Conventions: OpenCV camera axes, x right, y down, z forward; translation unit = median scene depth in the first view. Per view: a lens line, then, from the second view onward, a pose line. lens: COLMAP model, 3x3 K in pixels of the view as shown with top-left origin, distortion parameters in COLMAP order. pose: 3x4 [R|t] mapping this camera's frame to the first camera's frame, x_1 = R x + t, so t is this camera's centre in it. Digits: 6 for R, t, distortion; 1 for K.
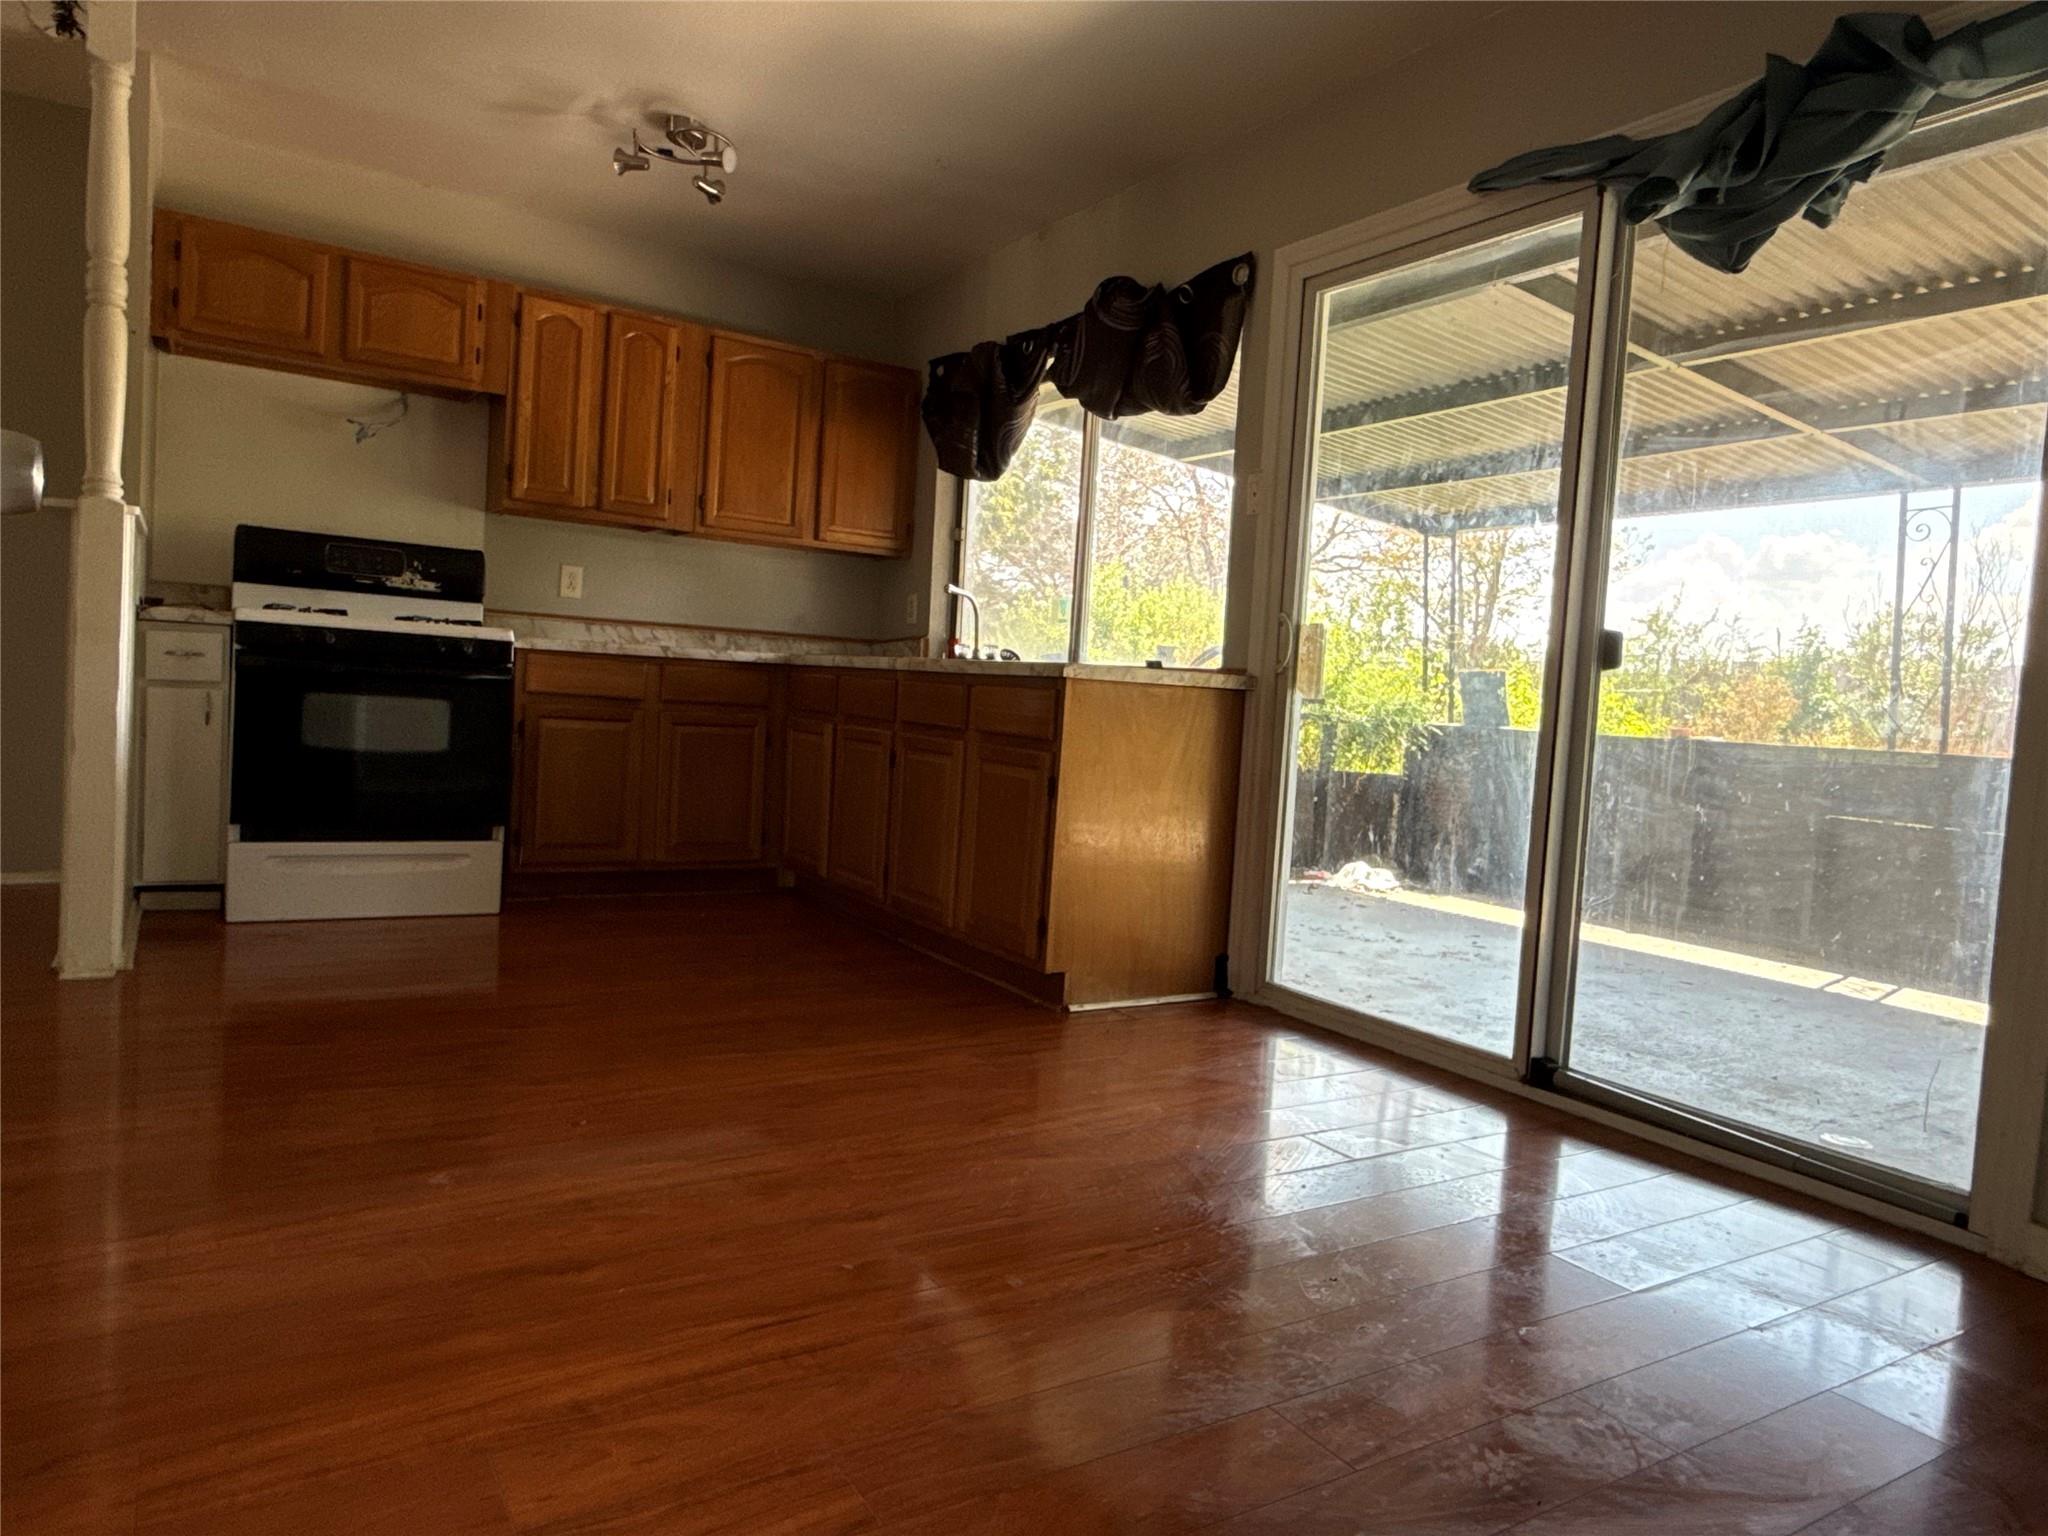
lens RADIAL K [[1316.4, 0, 1024.0], [0, 1316.4, 768.0], [0, 0, 1]] dist [-0.007397, -0.004728]
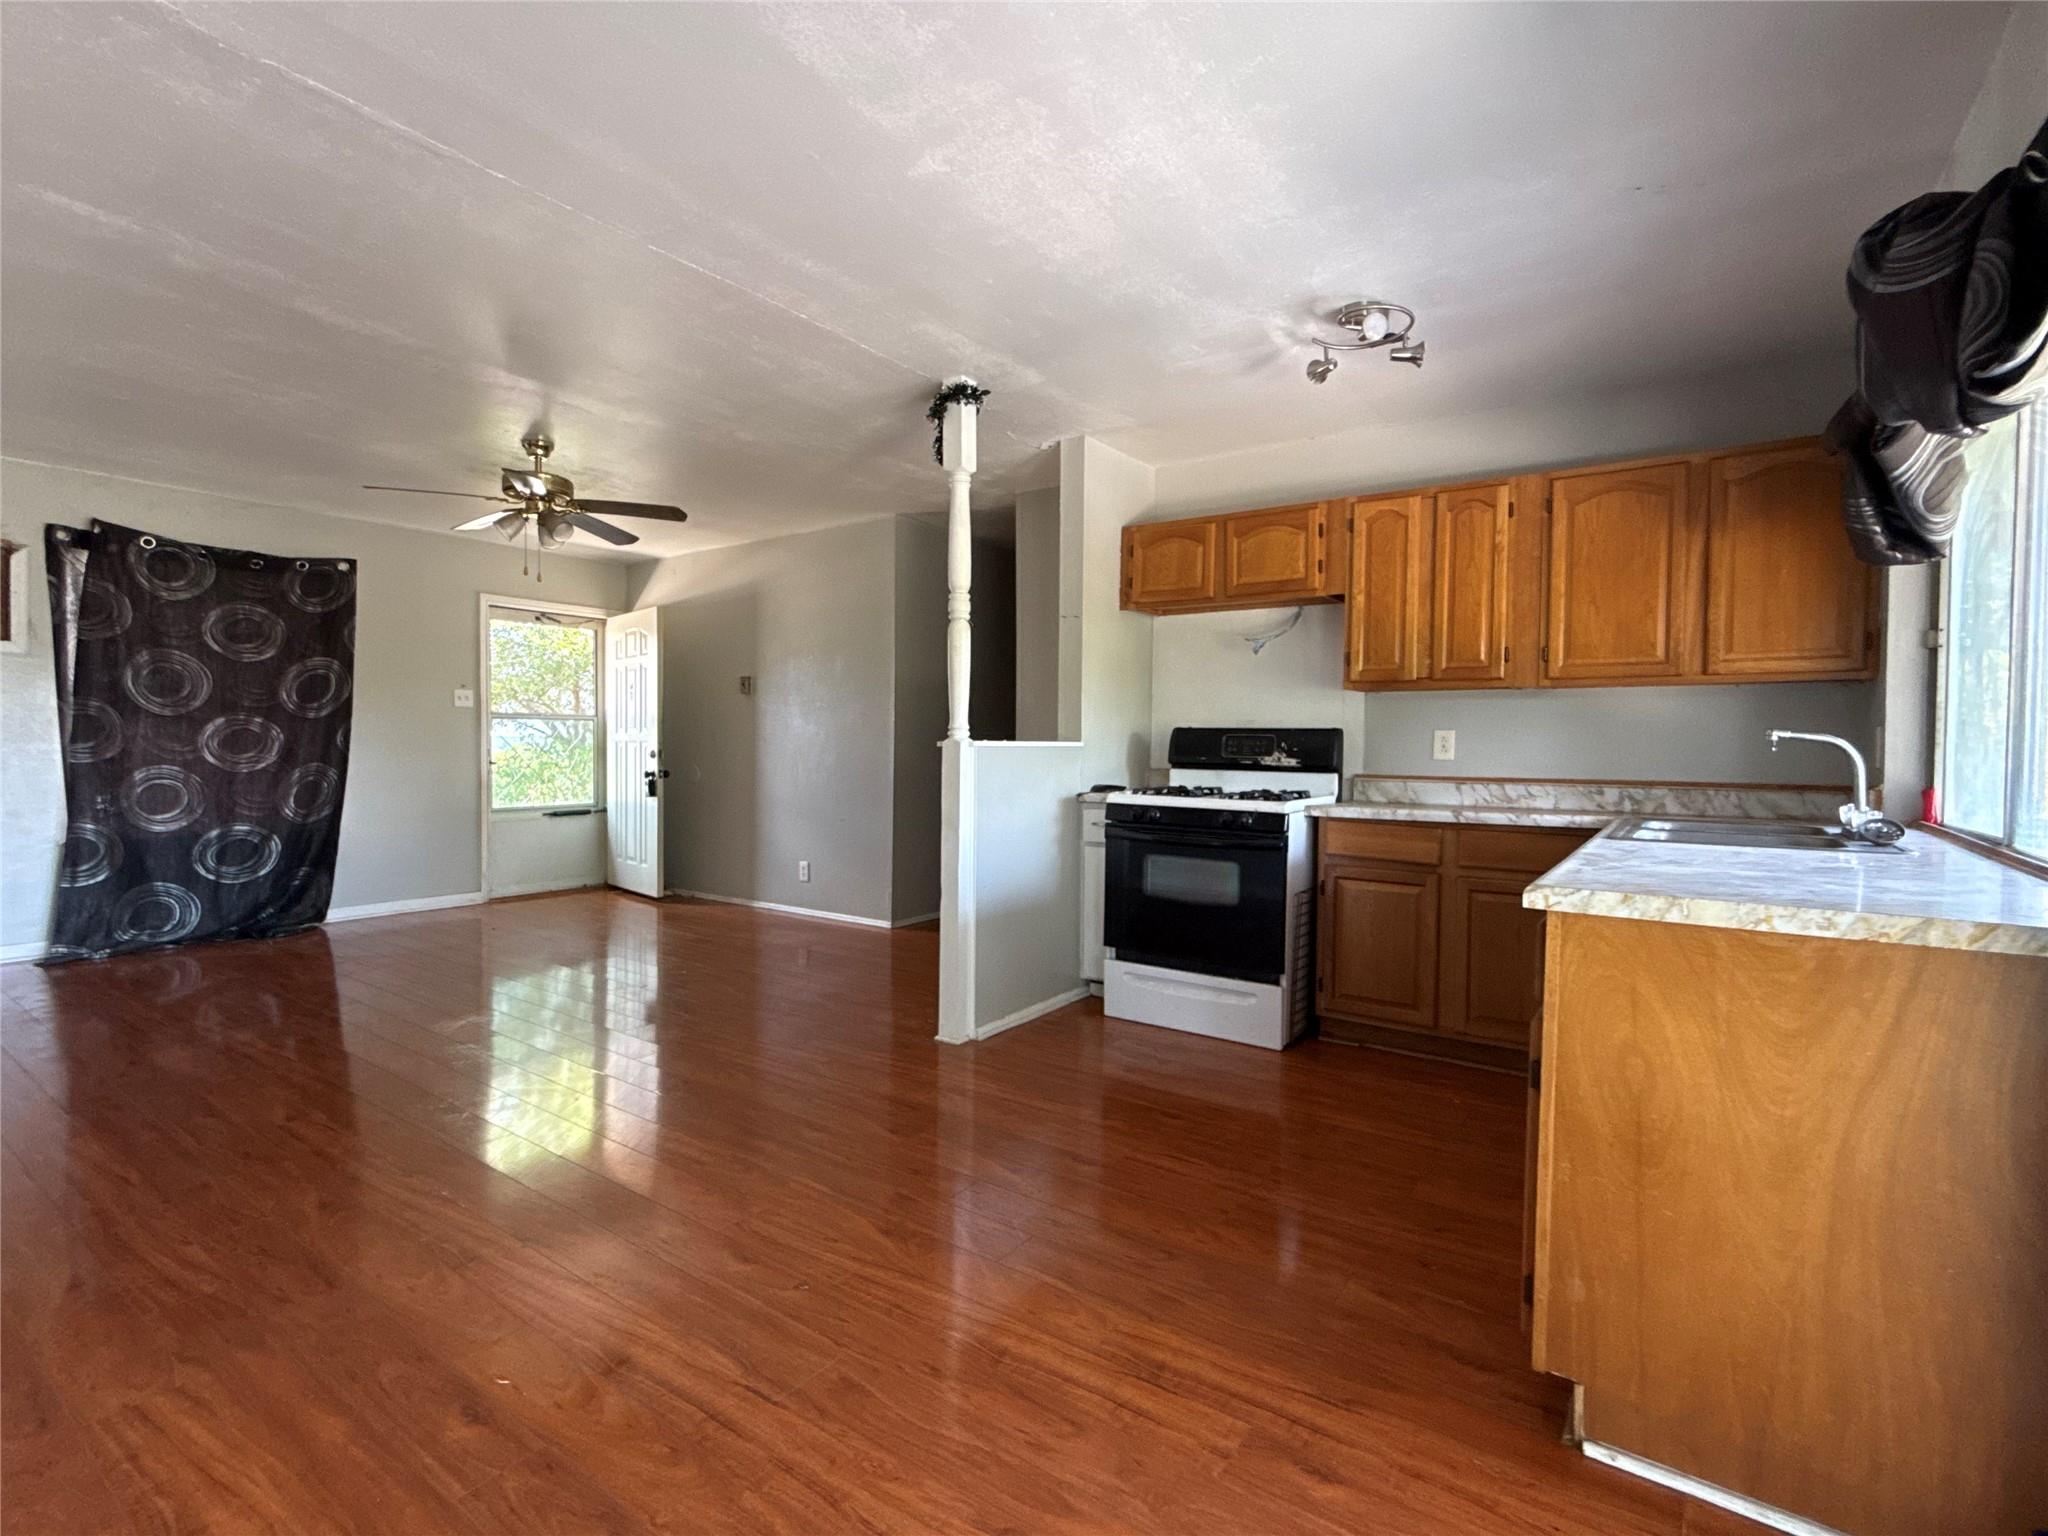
lens RADIAL K [[955.1, 0, 1024.0], [0, 955.1, 768.0], [0, 0, 1]] dist [-0.003178, 0.000058]
pose [[0.373390, -0.034710, -0.927025, 0.274255], [-0.037426, 0.997923, -0.052439, -0.076950], [0.926919, 0.054275, 0.371315, 0.439434]]
